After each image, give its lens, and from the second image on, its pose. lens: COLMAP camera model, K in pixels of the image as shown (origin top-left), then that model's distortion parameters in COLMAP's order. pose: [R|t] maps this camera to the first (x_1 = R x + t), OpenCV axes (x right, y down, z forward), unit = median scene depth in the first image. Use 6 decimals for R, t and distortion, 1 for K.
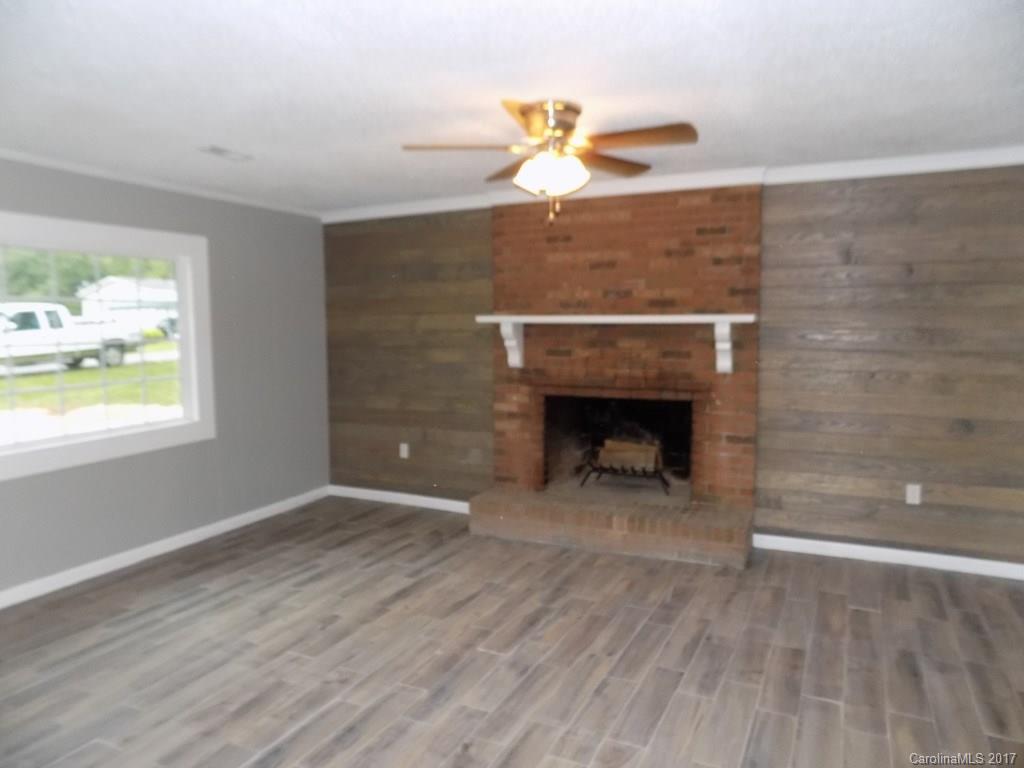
lens RADIAL K [[698.3, 0, 505.1], [0, 698.3, 382.3], [0, 0, 1]] dist [-0.050308, 0.050104]
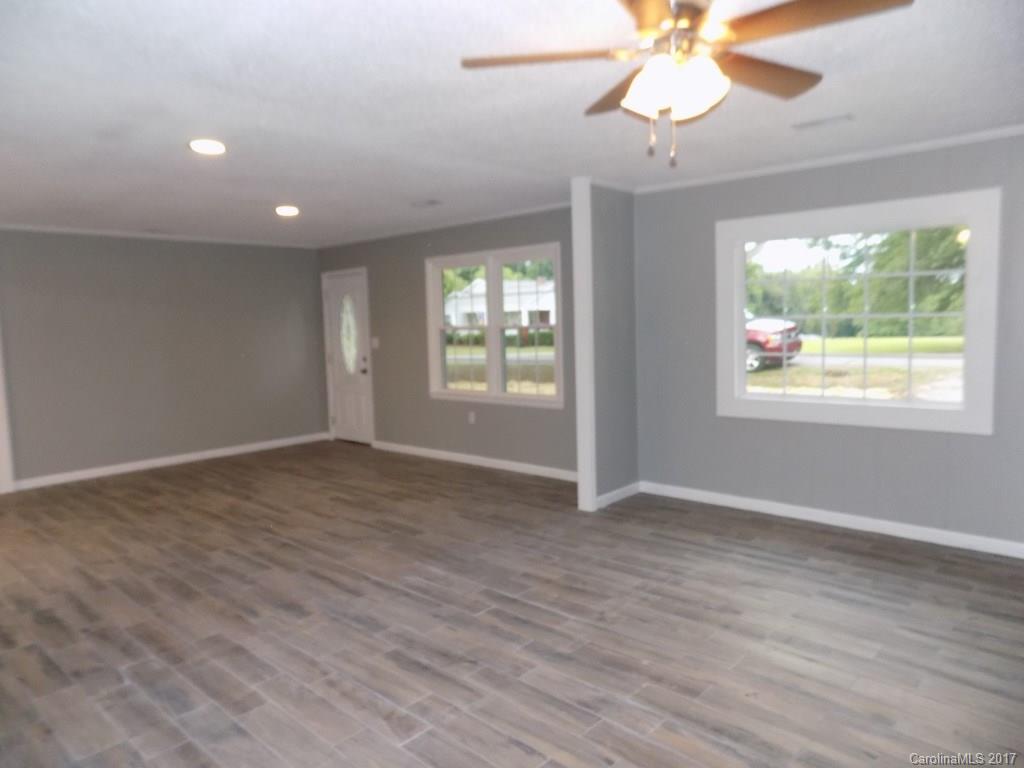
lens RADIAL K [[698.3, 0, 514.6], [0, 698.3, 381.6], [0, 0, 1]] dist [-0.050308, 0.050104]
pose [[-0.282087, 0.109190, -0.953155, 0.807729], [-0.050373, 0.990446, 0.128370, -0.091863], [0.958065, 0.084225, -0.273892, 1.073898]]
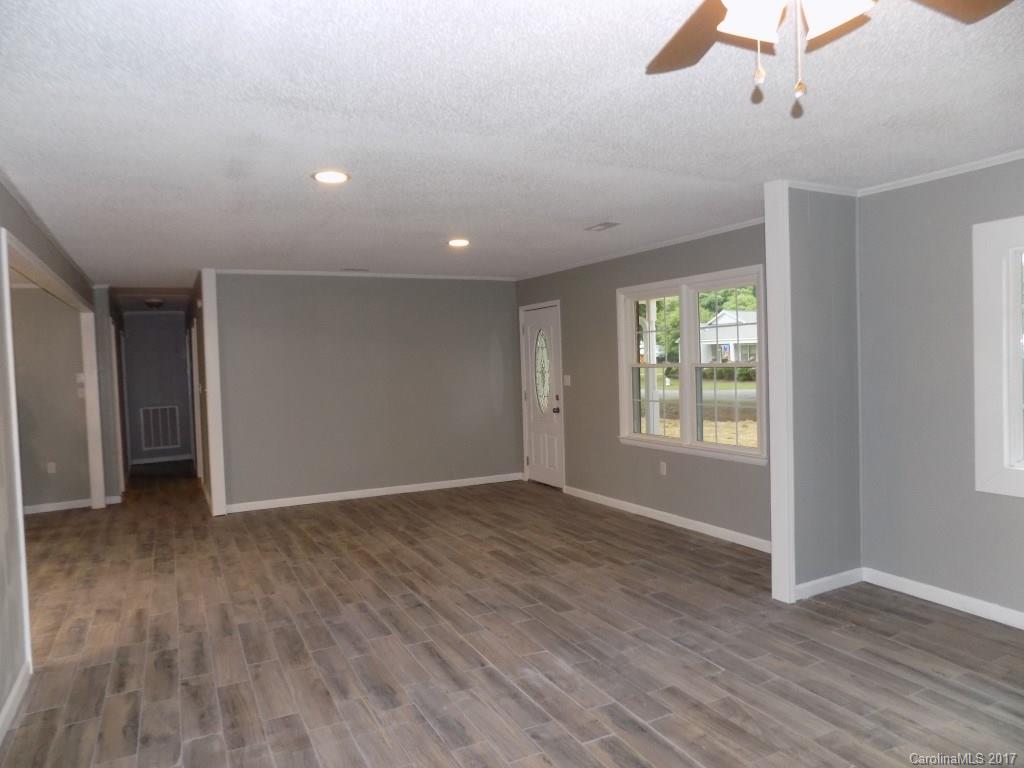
lens RADIAL K [[698.3, 0, 516.4], [0, 698.3, 380.1], [0, 0, 1]] dist [-0.050308, 0.050104]
pose [[-0.594529, 0.057655, -0.802004, 0.513665], [-0.032134, 0.994926, 0.095345, -0.100894], [0.803432, 0.082457, -0.589659, 1.138873]]
